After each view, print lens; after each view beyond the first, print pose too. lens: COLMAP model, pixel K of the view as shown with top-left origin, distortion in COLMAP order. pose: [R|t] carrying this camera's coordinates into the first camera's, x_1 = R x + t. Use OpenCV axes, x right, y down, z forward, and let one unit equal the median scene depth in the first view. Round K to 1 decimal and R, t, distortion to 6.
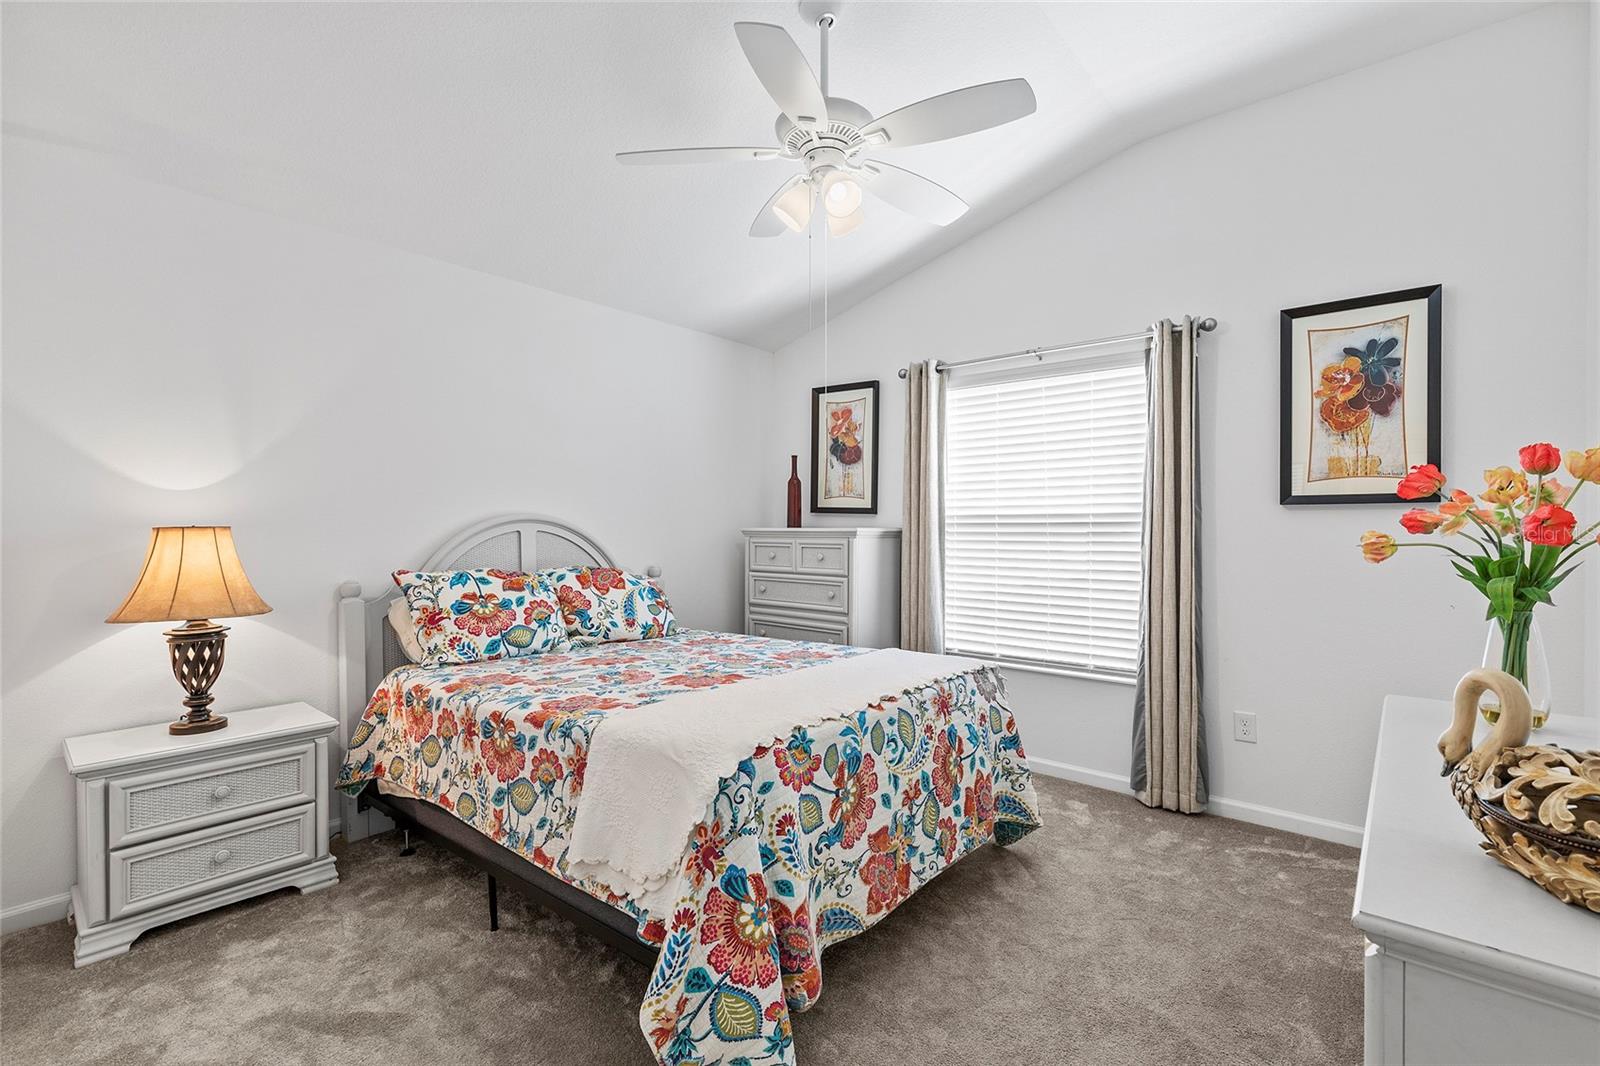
lens RADIAL K [[720.4, 0, 799.3], [0, 720.4, 527.9], [0, 0, 1]] dist [0.007517, -0.000025]
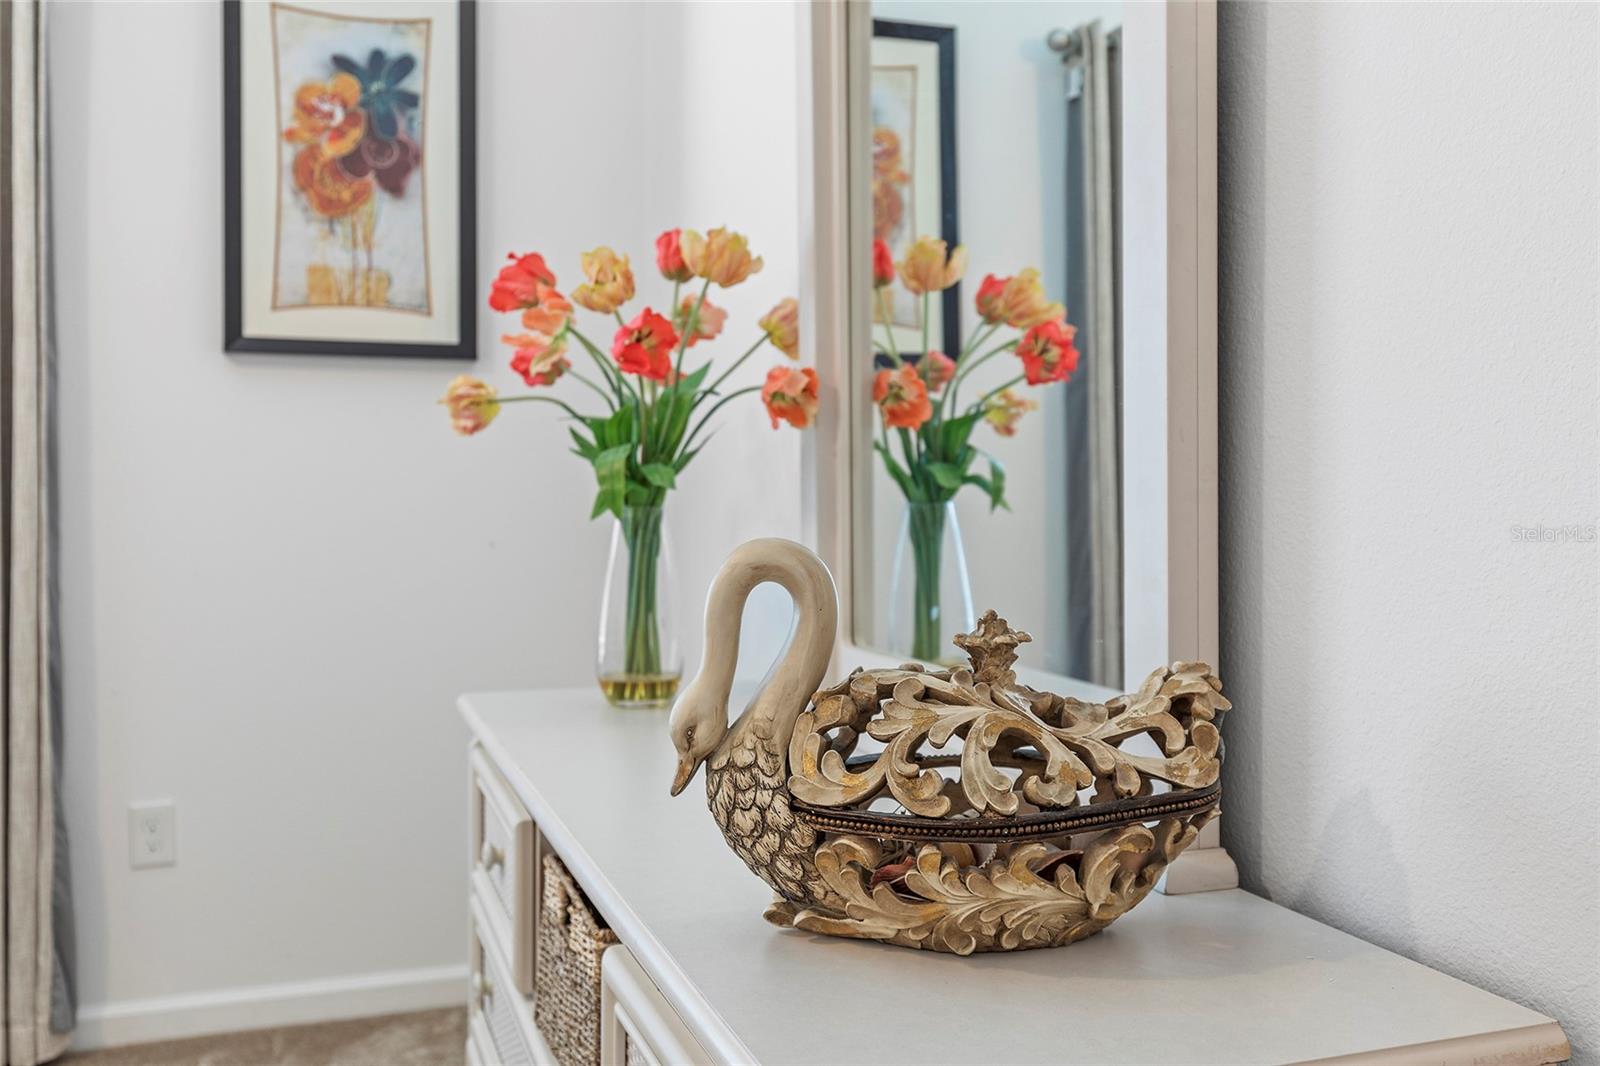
lens RADIAL K [[1443.7, 0, 801.4], [0, 1443.7, 488.9], [0, 0, 1]] dist [0.015887, 0.006117]
pose [[0.507832, -0.002320, 0.861453, 0.034518], [0.001779, 0.999997, 0.001644, 0.058864], [-0.861454, 0.000698, 0.507834, 0.189689]]
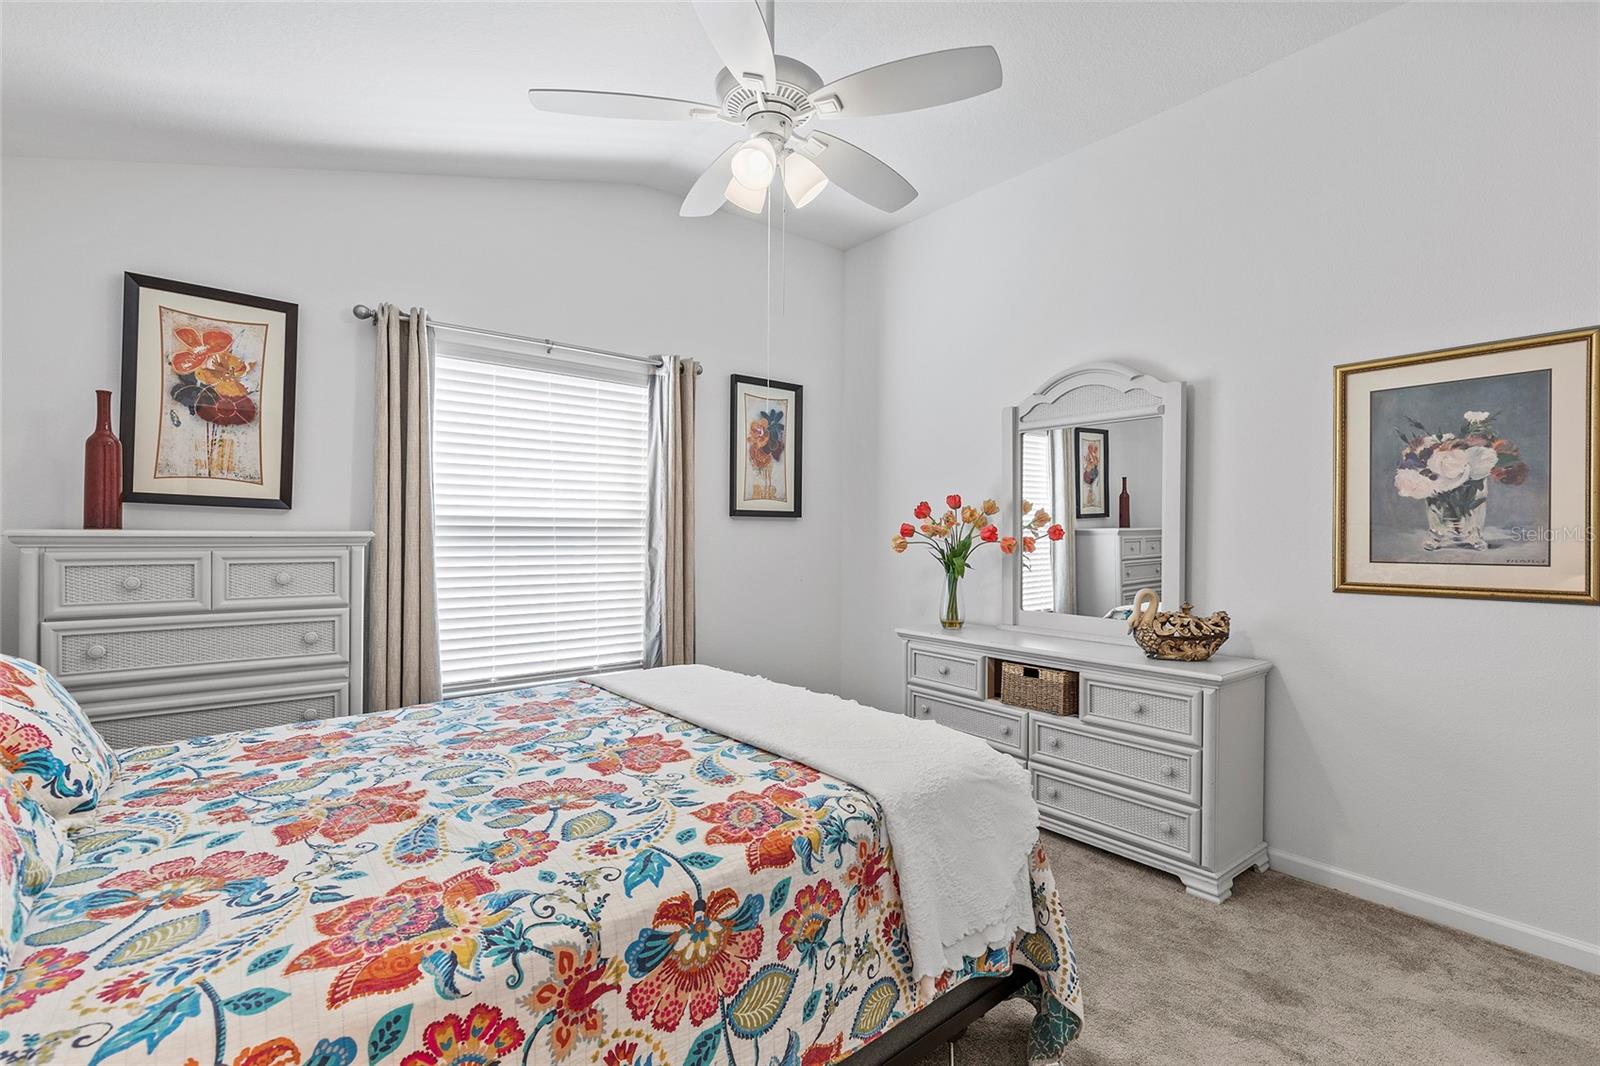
lens RADIAL K [[742.8, 0, 800.0], [0, 742.8, 533.0], [0, 0, 1]] dist [0.011211, -0.000023]
pose [[0.182430, 0.001201, 0.983218, -0.714474], [-0.006000, 0.999982, -0.000109, -0.001007], [-0.983201, -0.005880, 0.182434, 0.641086]]
